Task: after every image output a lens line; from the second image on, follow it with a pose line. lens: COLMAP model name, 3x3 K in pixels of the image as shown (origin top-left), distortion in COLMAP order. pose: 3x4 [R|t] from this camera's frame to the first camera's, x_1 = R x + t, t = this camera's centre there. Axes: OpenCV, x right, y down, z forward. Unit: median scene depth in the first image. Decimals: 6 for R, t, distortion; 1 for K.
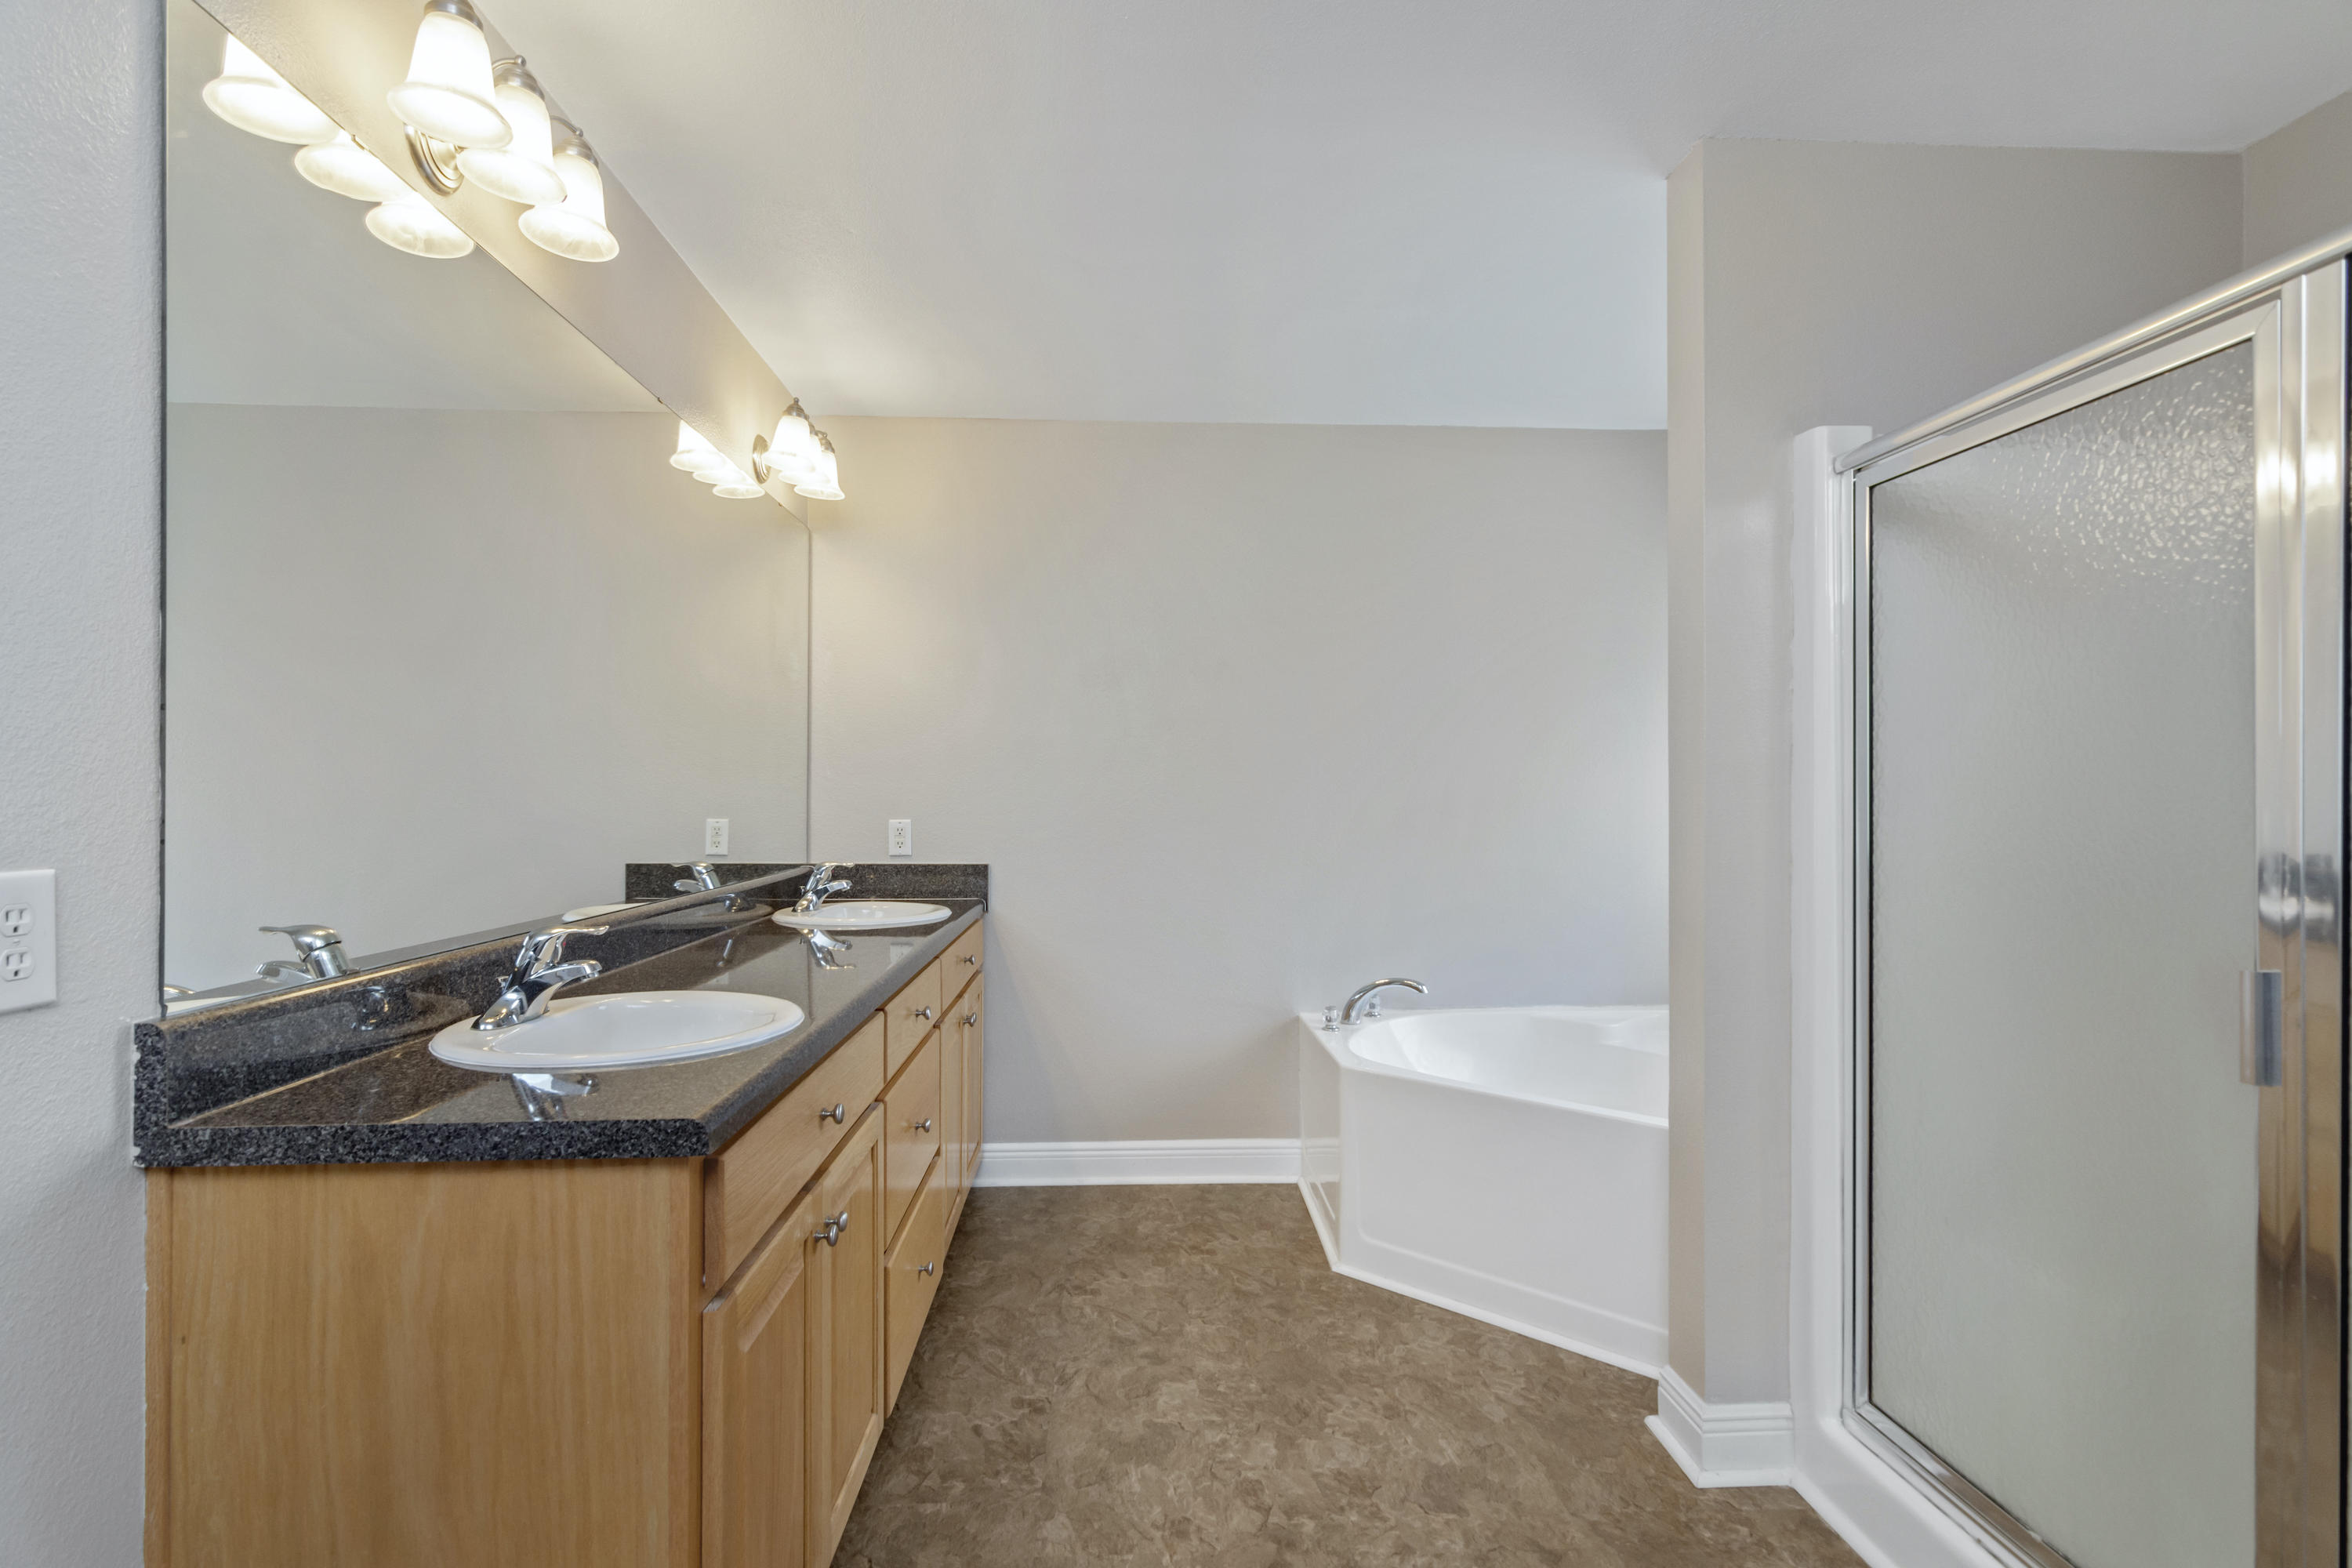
lens RADIAL K [[1133.9, 0, 1173.3], [0, 1133.9, 787.5], [0, 0, 1]] dist [-0.006762, 0.002708]
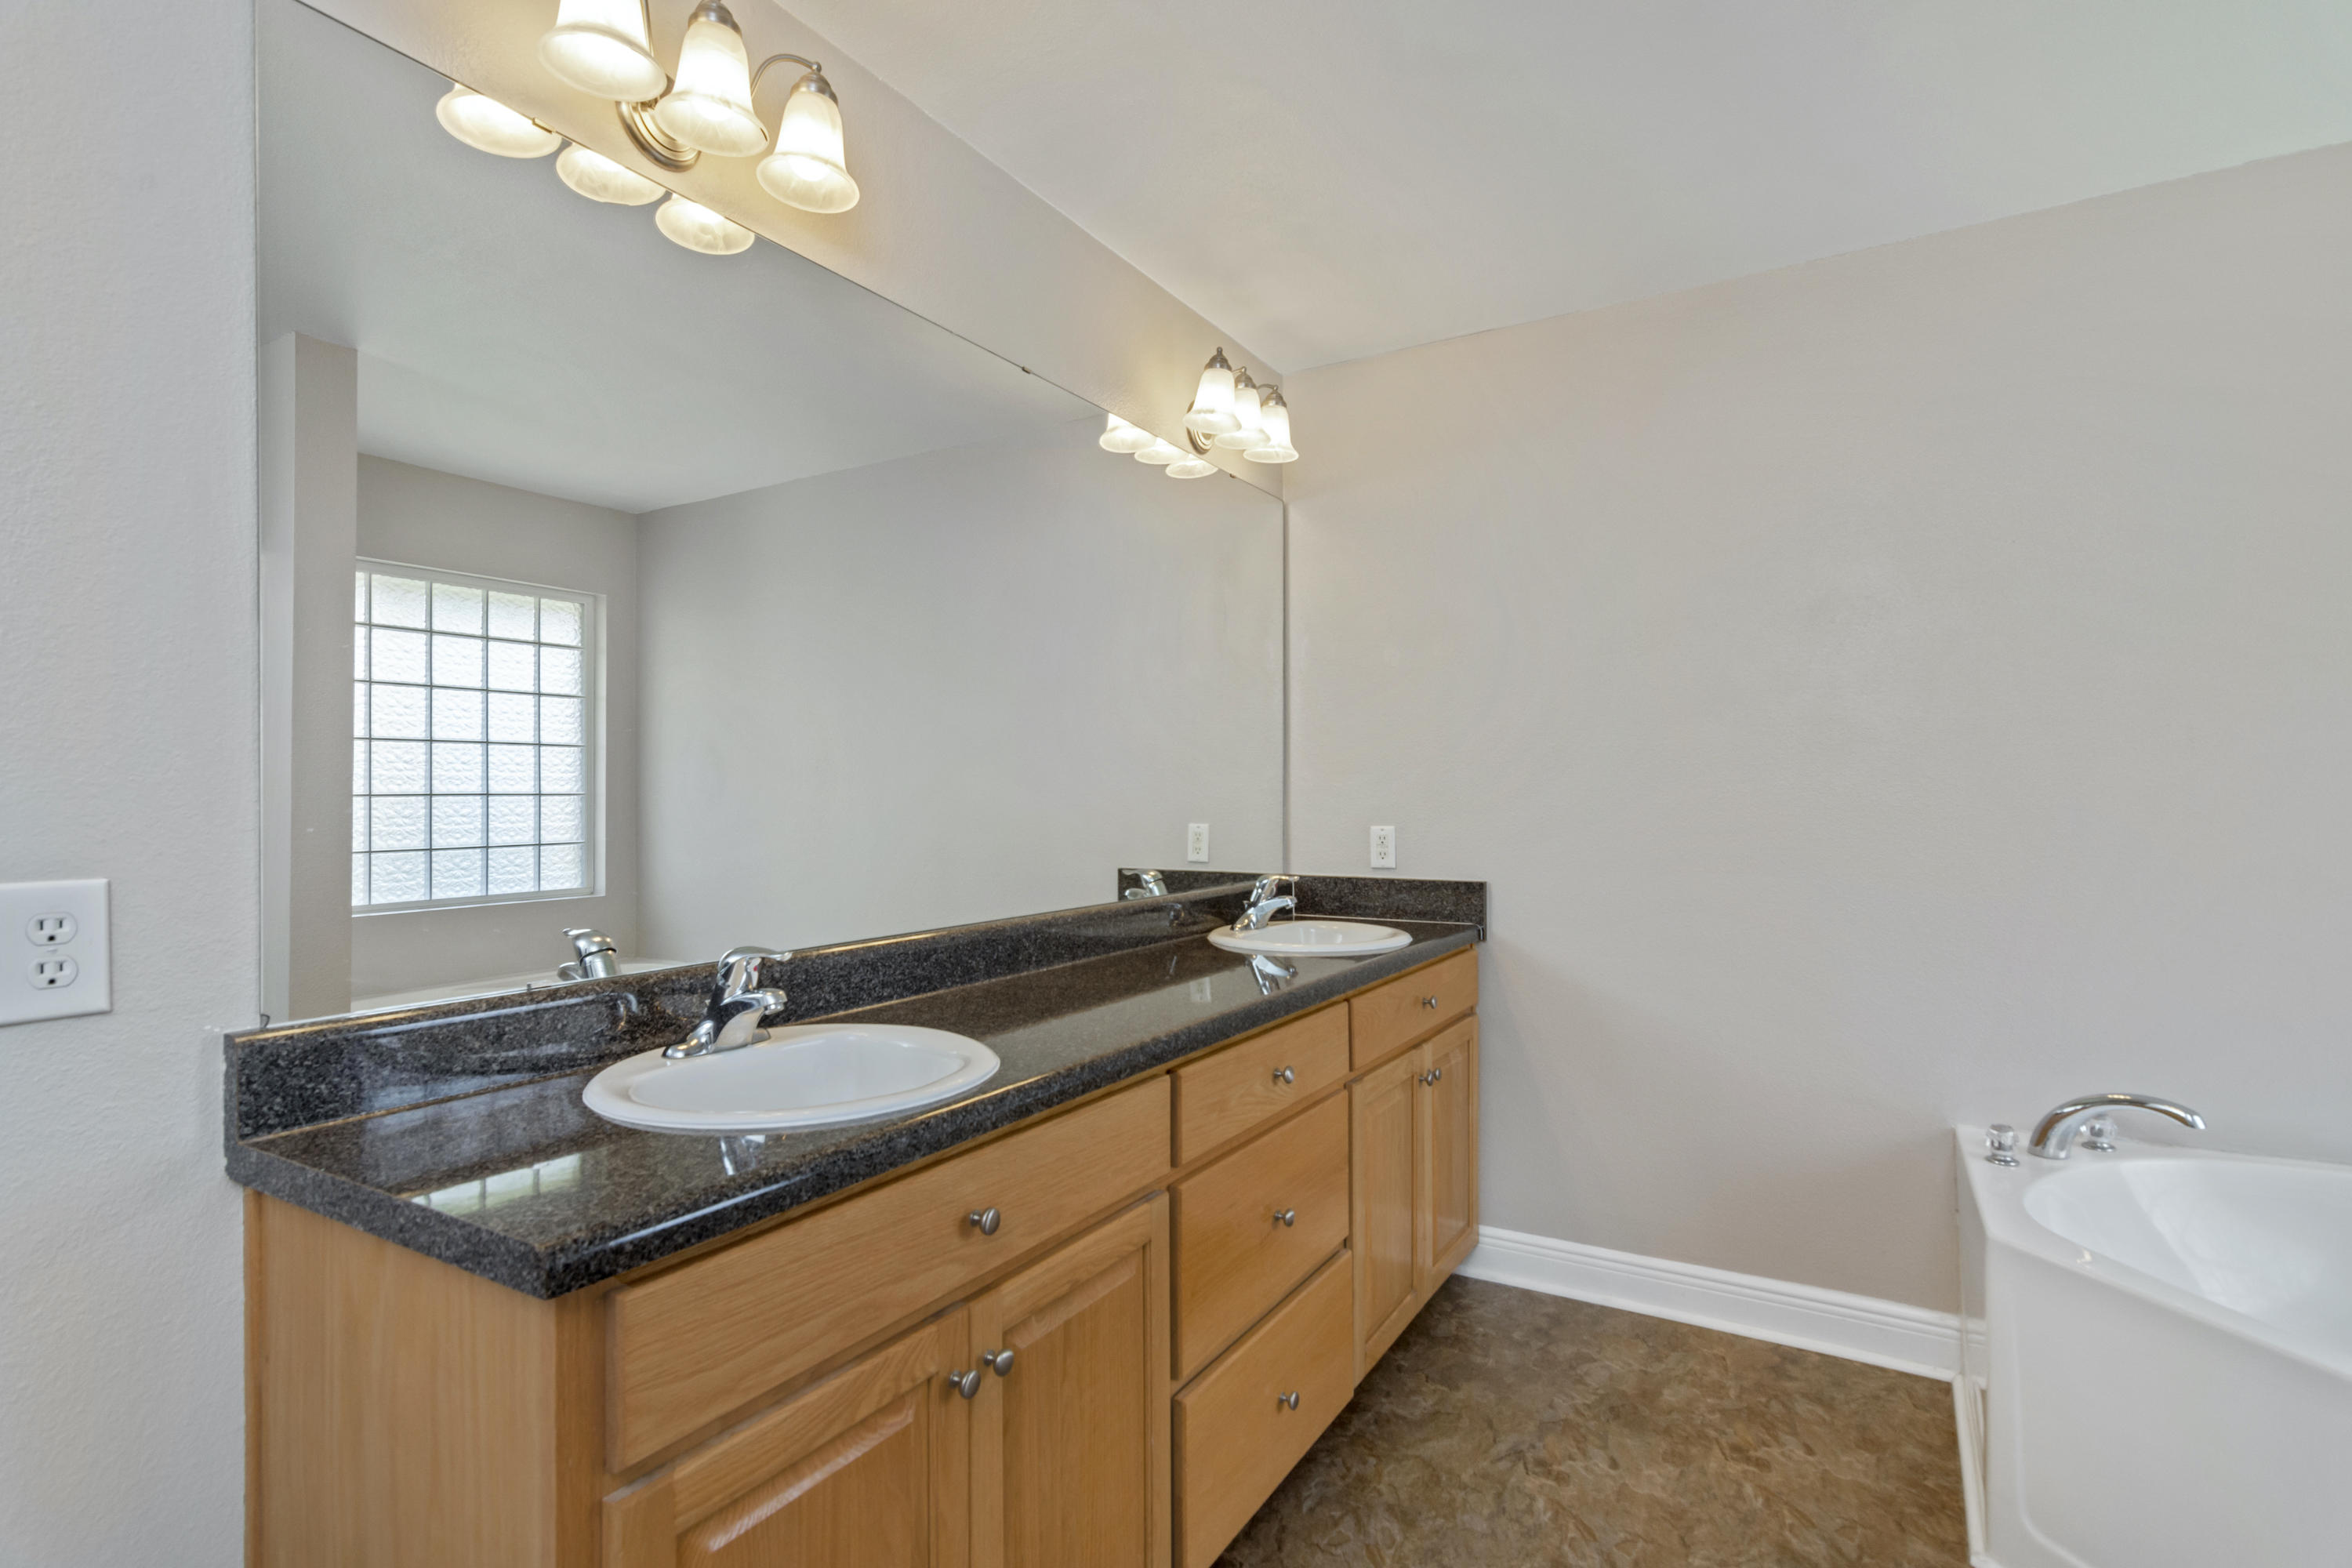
lens RADIAL K [[1133.9, 0, 1175.1], [0, 1133.9, 789.1], [0, 0, 1]] dist [-0.006762, 0.002708]
pose [[0.827081, -0.007362, -0.562034, 0.125854], [0.008526, 0.999964, -0.000551, -0.000010], [0.562018, -0.004336, 0.827114, 0.237204]]
